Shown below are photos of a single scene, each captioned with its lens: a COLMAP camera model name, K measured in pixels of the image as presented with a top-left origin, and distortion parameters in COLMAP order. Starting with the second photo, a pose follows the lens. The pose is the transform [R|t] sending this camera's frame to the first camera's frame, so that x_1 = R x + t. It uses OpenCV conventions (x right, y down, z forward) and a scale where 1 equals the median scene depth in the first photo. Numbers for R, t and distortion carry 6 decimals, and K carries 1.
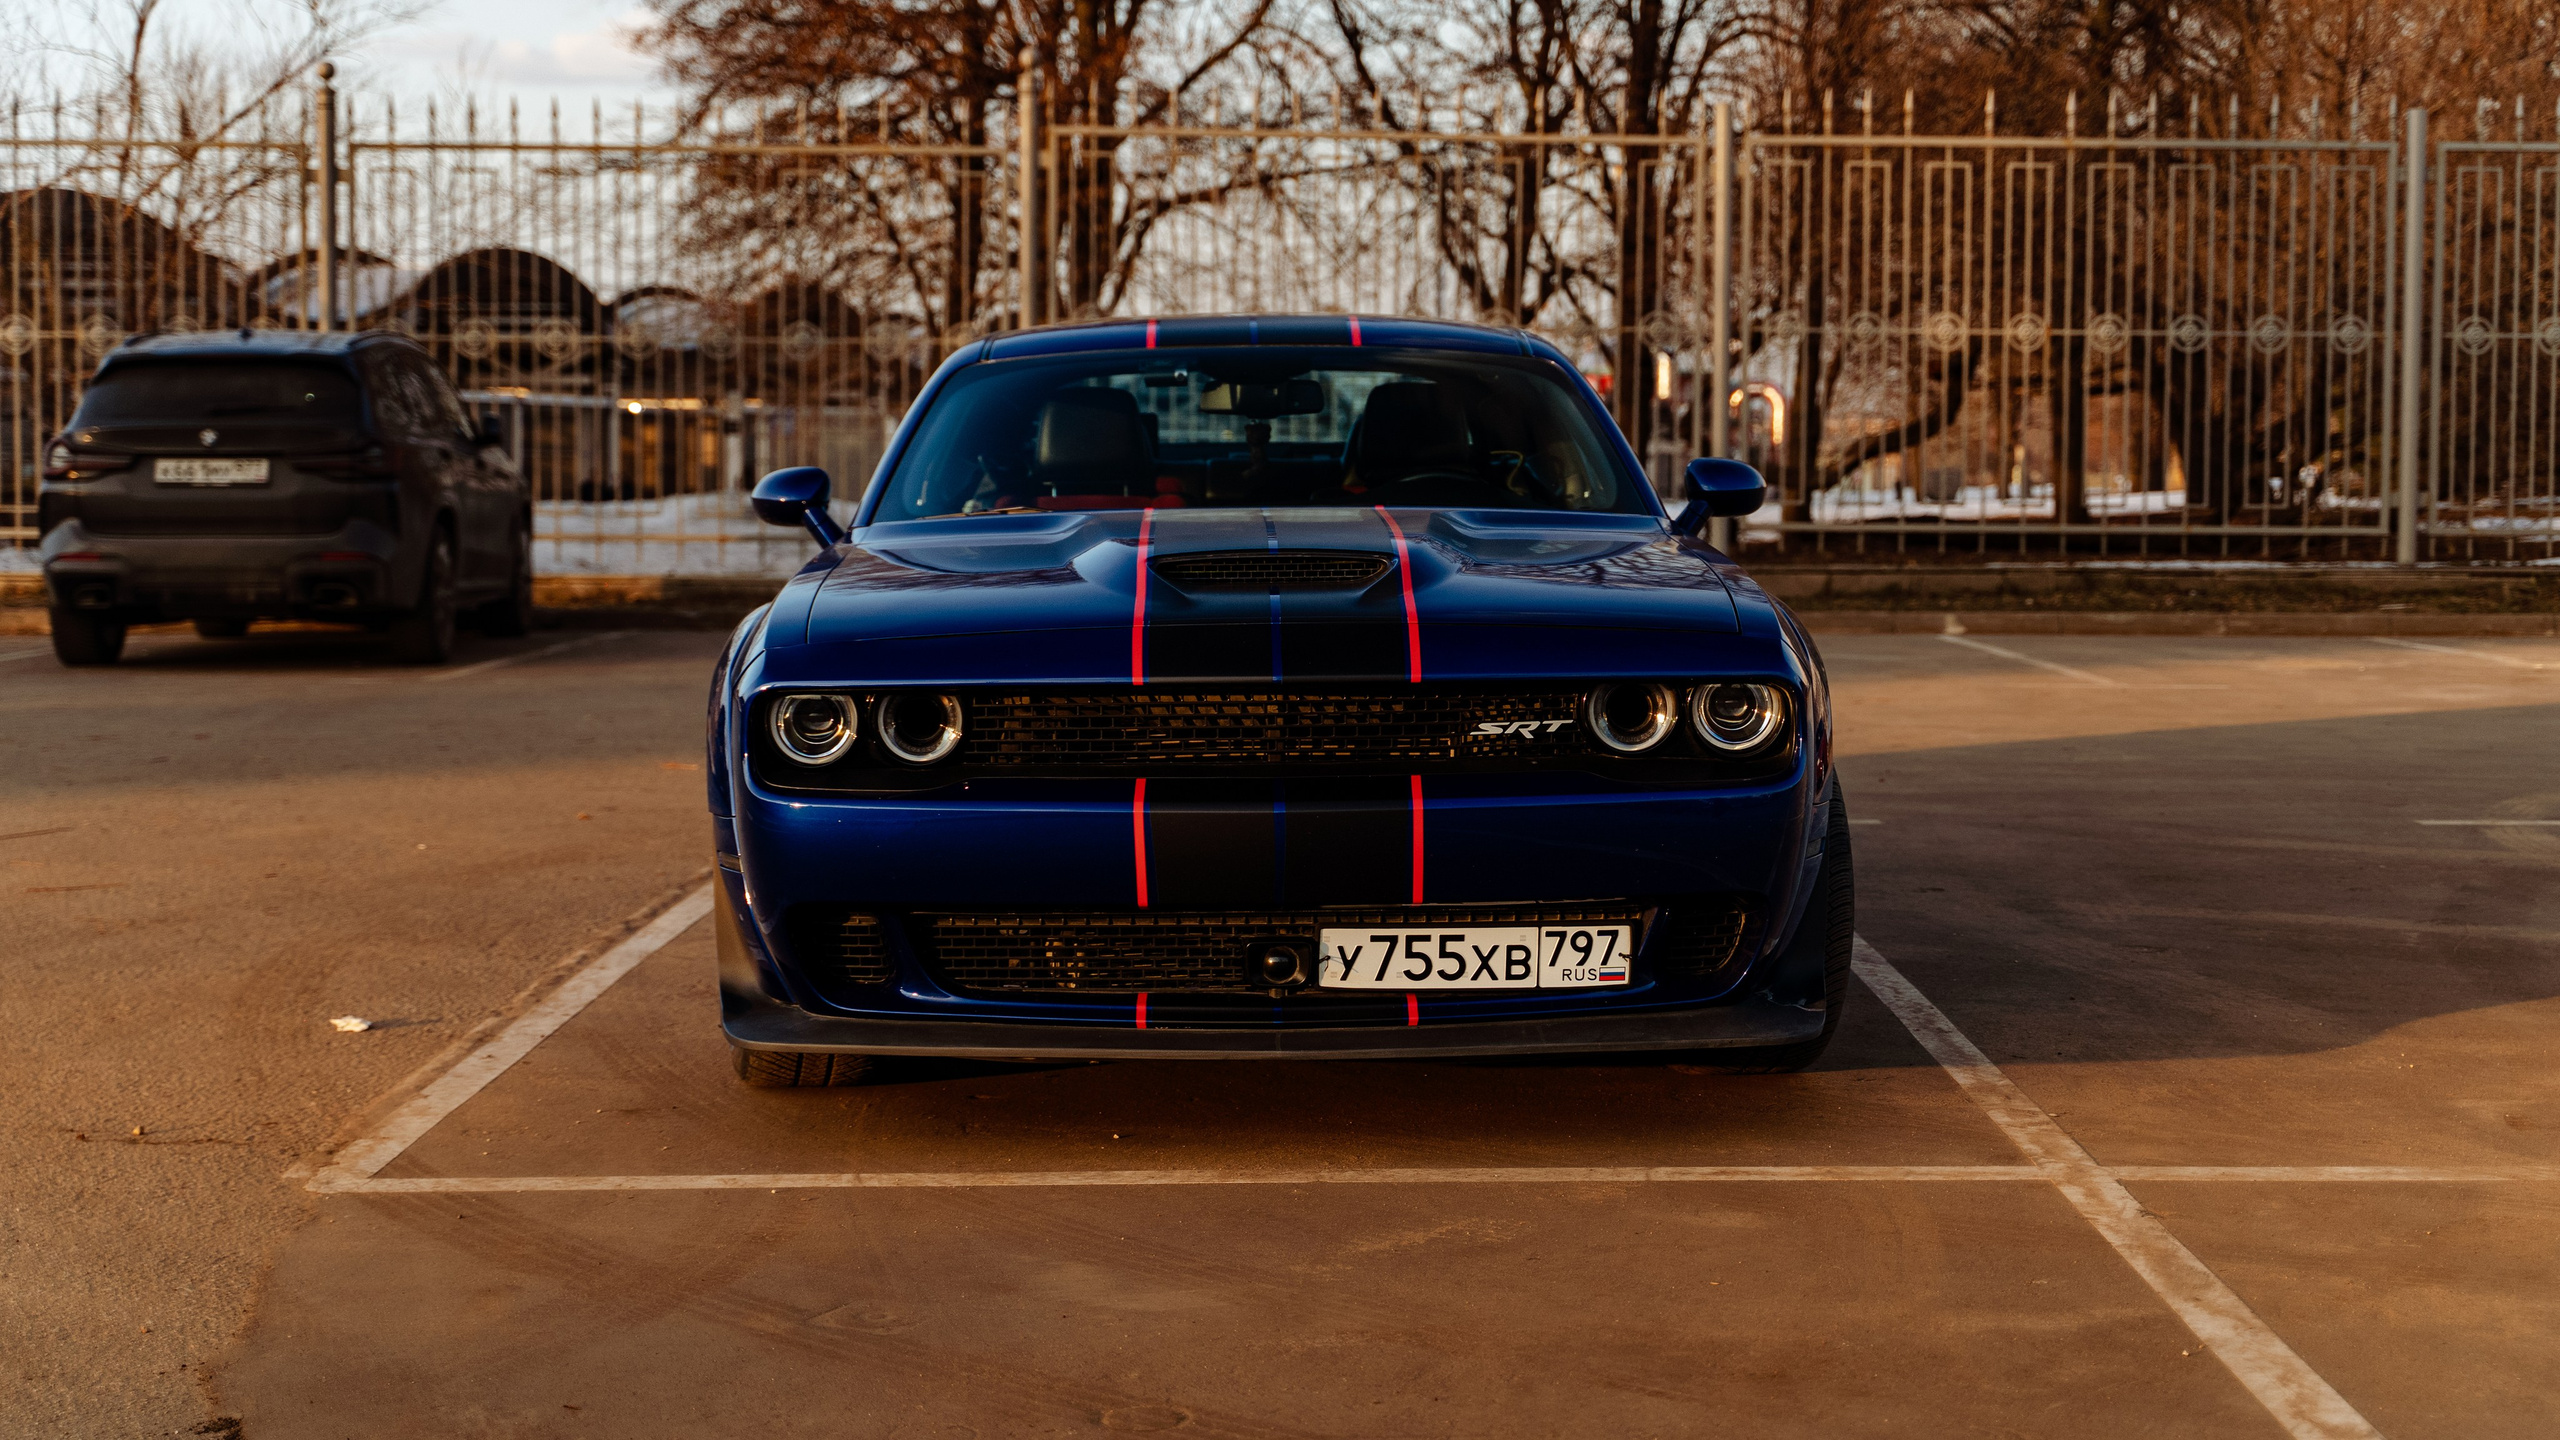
lens RADIAL K [[3636.4, 0, 1297.4], [0, 3636.4, 720.7], [0, 0, 1]] dist [-0.004383, 0.000000]
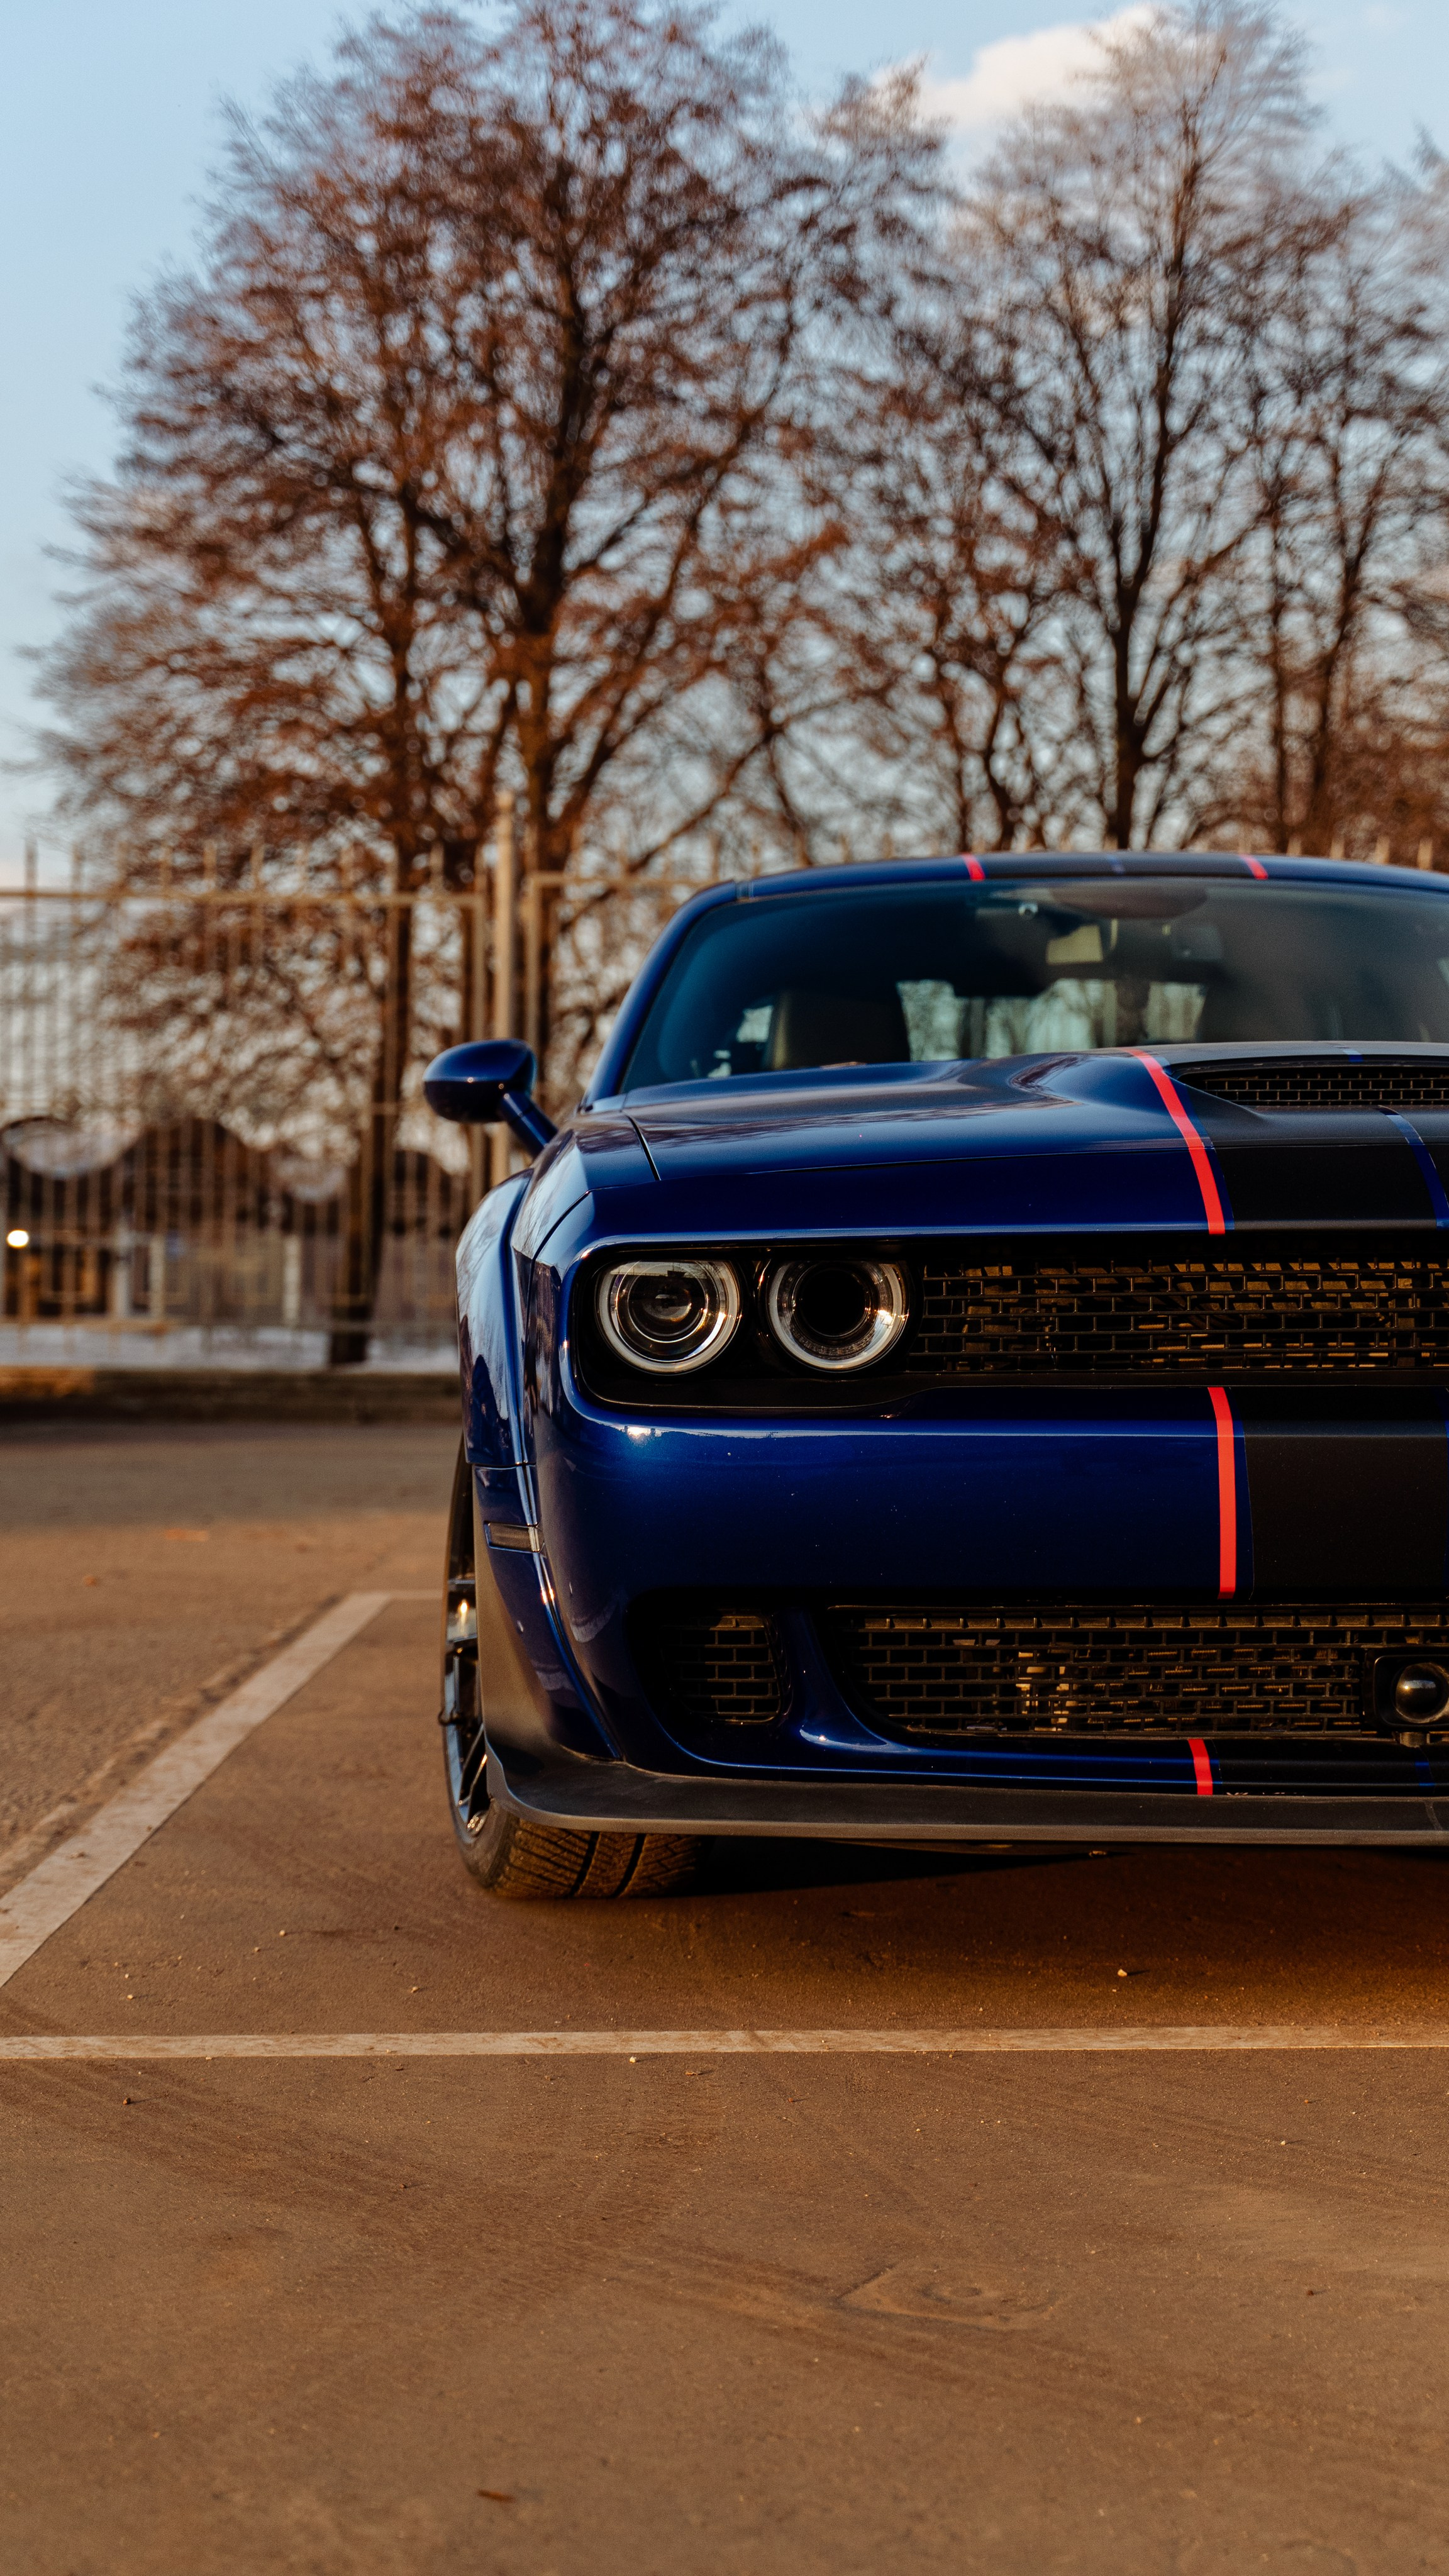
lens RADIAL K [[3659.1, 0, 705.1], [0, 3659.1, 1276.6], [0, 0, 1]] dist [-0.004383, 0.000000]
pose [[0.999902, 0.005534, 0.012871, -0.134445], [-0.004435, 0.996464, -0.083901, 0.048598], [-0.013290, 0.083836, 0.996391, 0.366736]]
